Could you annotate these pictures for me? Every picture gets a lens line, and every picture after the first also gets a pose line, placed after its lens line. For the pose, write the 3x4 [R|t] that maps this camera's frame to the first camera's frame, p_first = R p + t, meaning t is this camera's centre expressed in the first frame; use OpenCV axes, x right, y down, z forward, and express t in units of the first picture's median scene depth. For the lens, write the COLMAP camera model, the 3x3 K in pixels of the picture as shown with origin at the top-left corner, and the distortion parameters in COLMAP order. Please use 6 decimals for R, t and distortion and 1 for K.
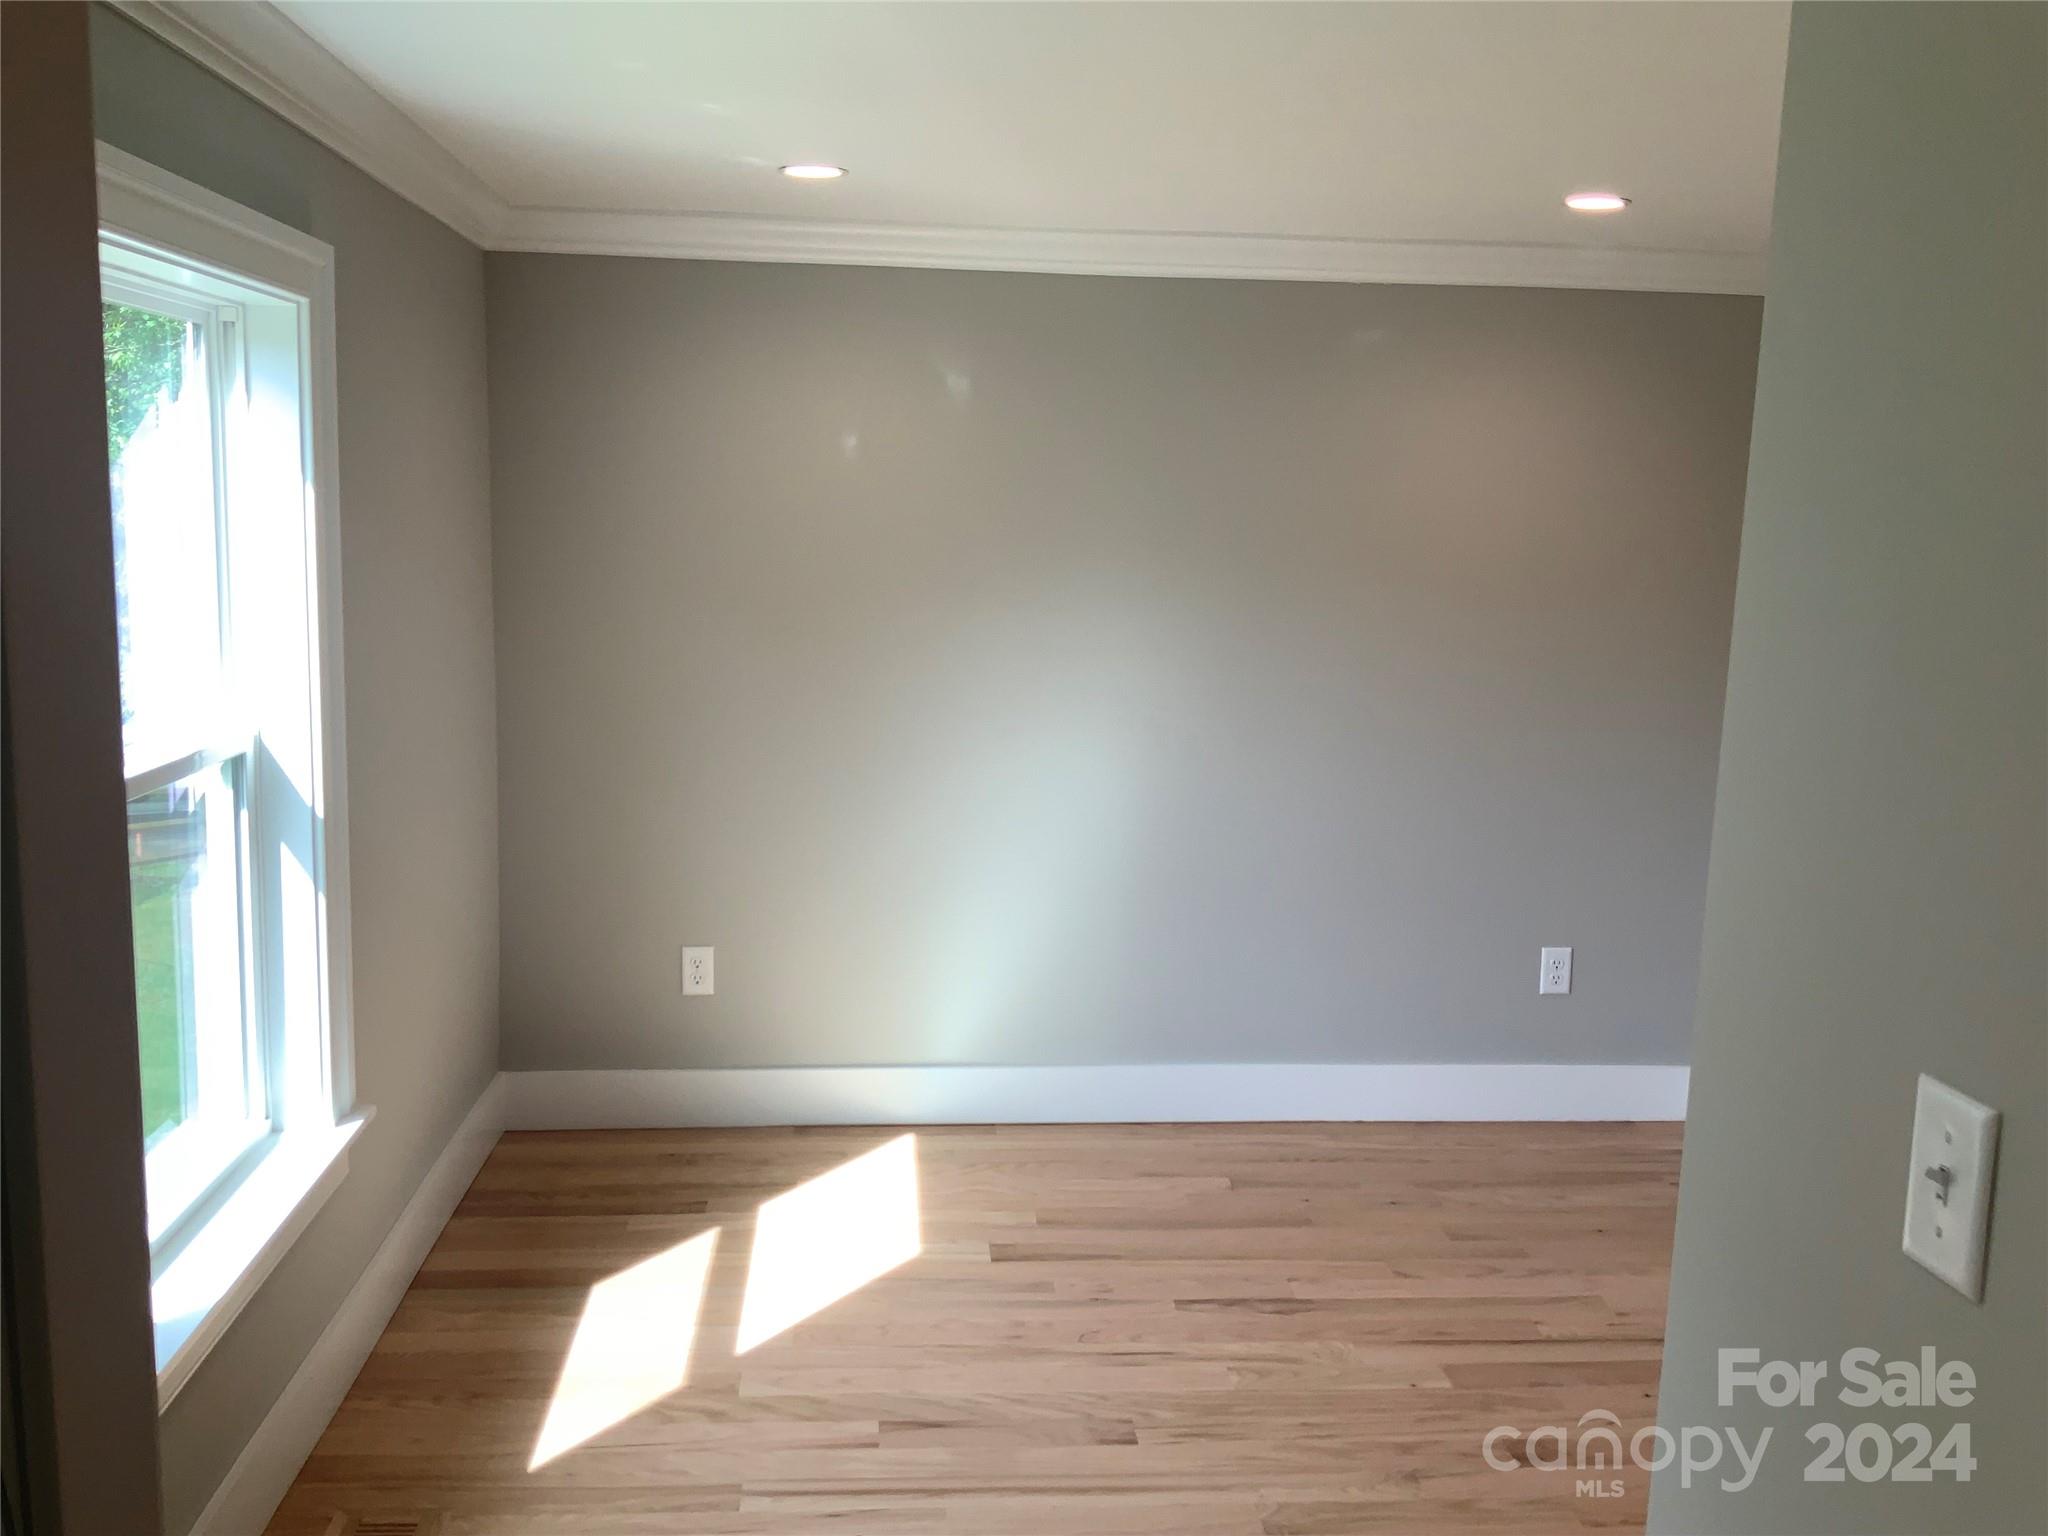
lens RADIAL K [[1718.5, 0, 1010.6], [0, 1718.5, 759.7], [0, 0, 1]] dist [0.119195, -0.253639]
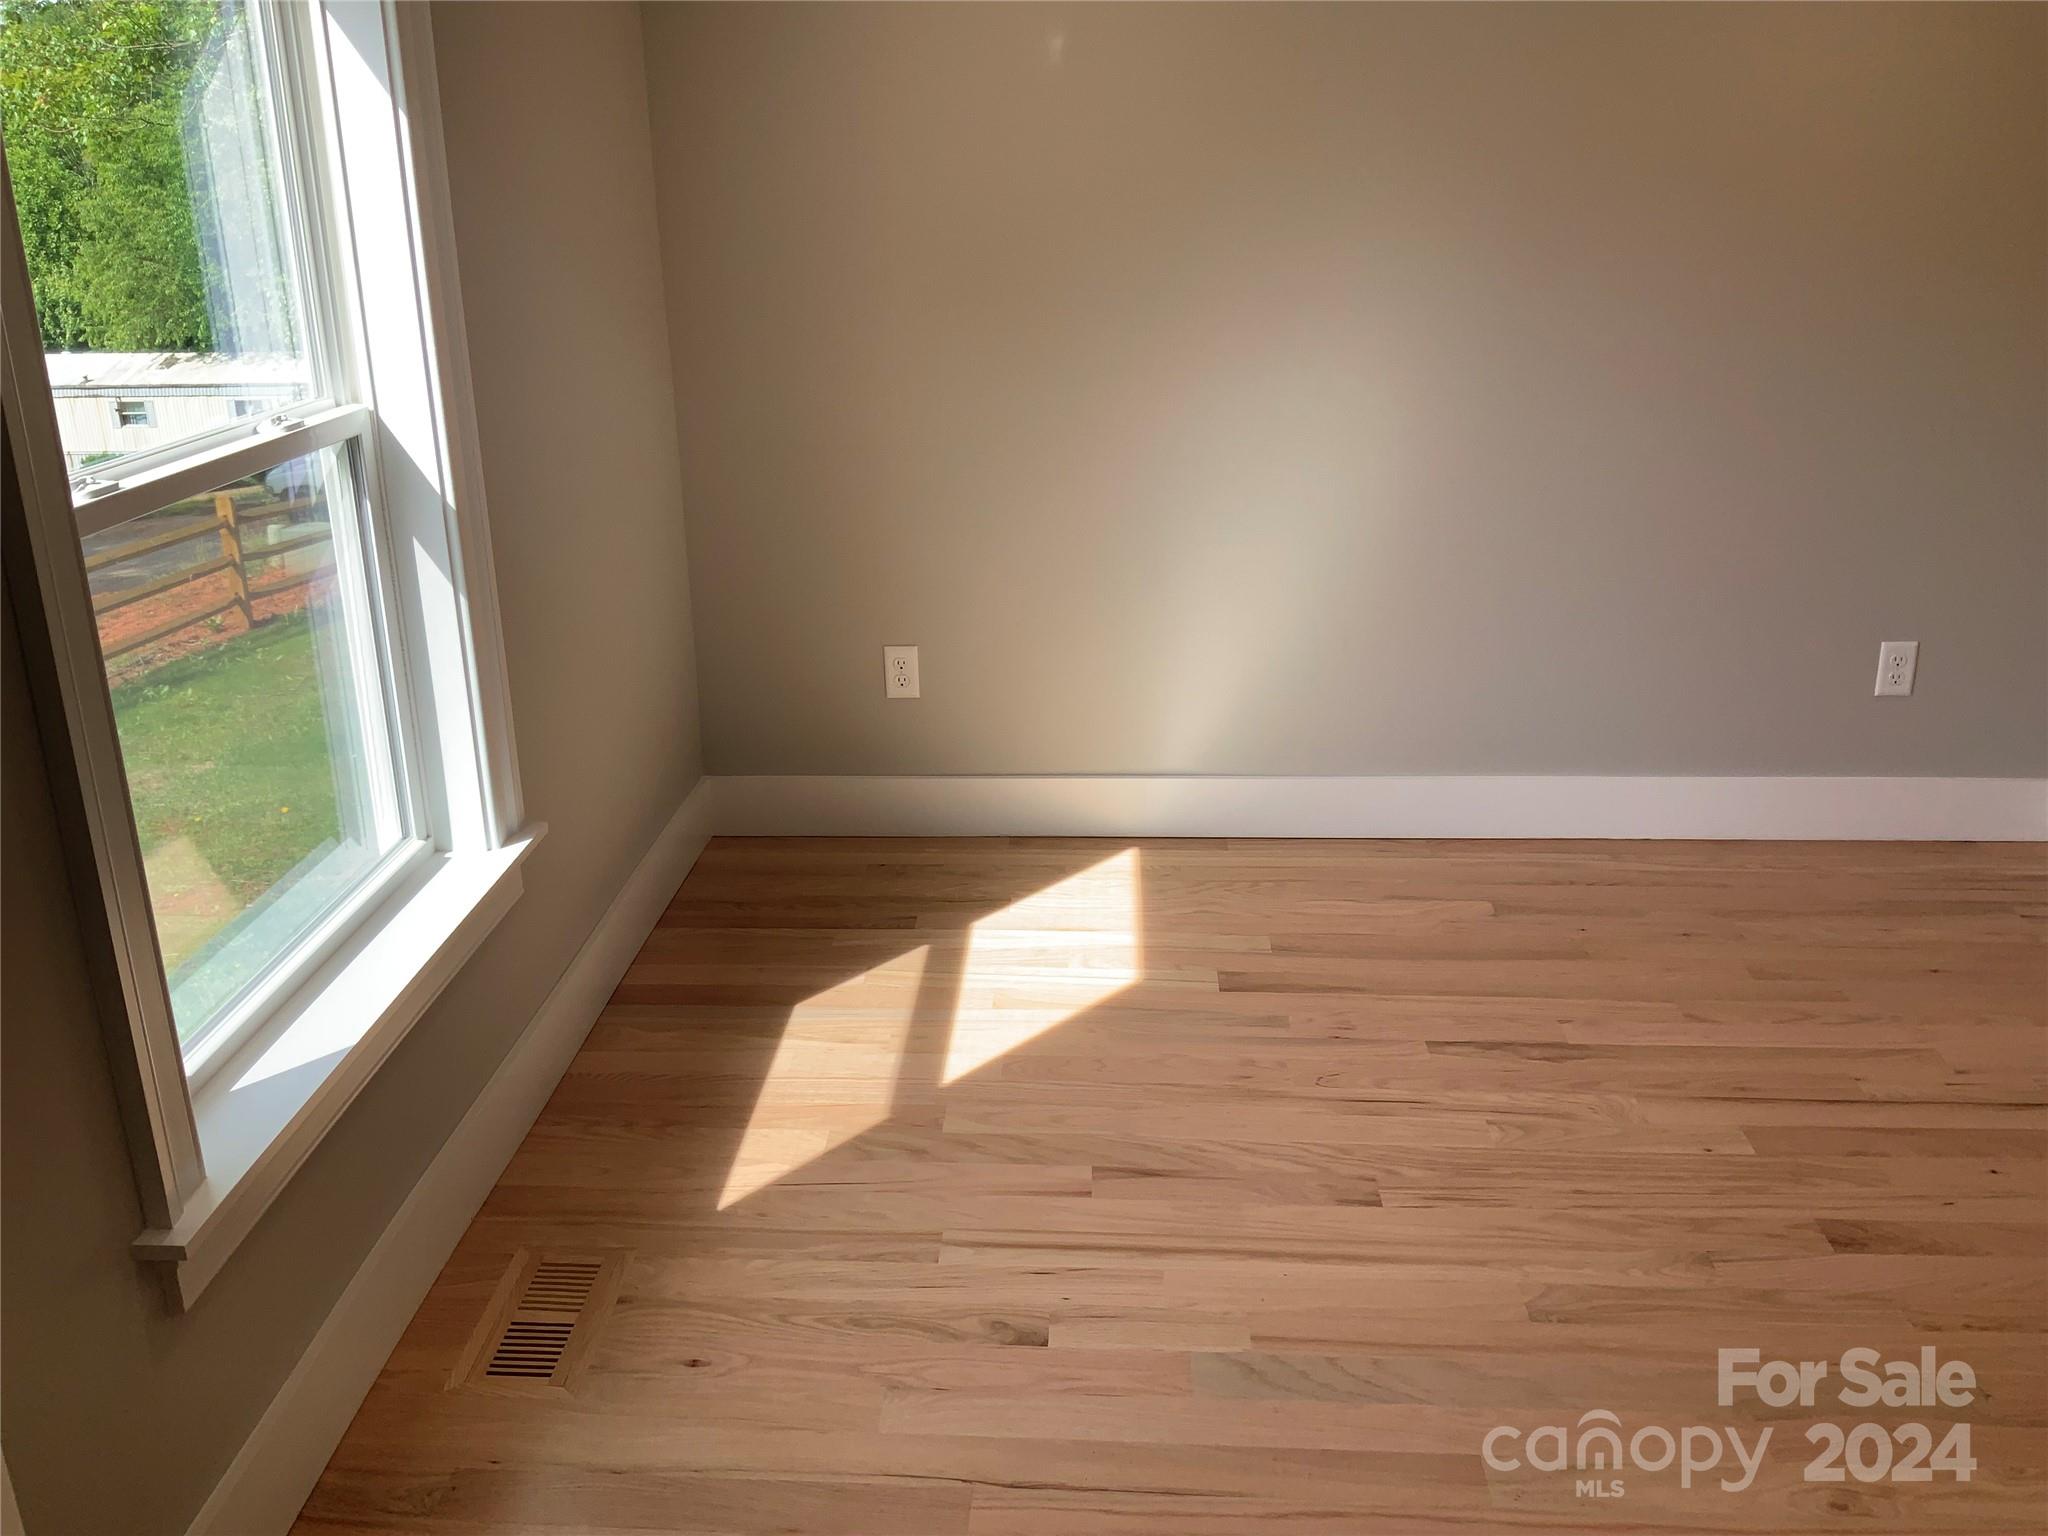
lens RADIAL K [[1718.5, 0, 1010.6], [0, 1718.5, 759.7], [0, 0, 1]] dist [0.119195, -0.253639]
pose [[0.990039, 0.006167, -0.140655, 0.007559], [0.019535, 0.983359, 0.180620, 0.004094], [0.139429, -0.181569, 0.973444, 0.134425]]
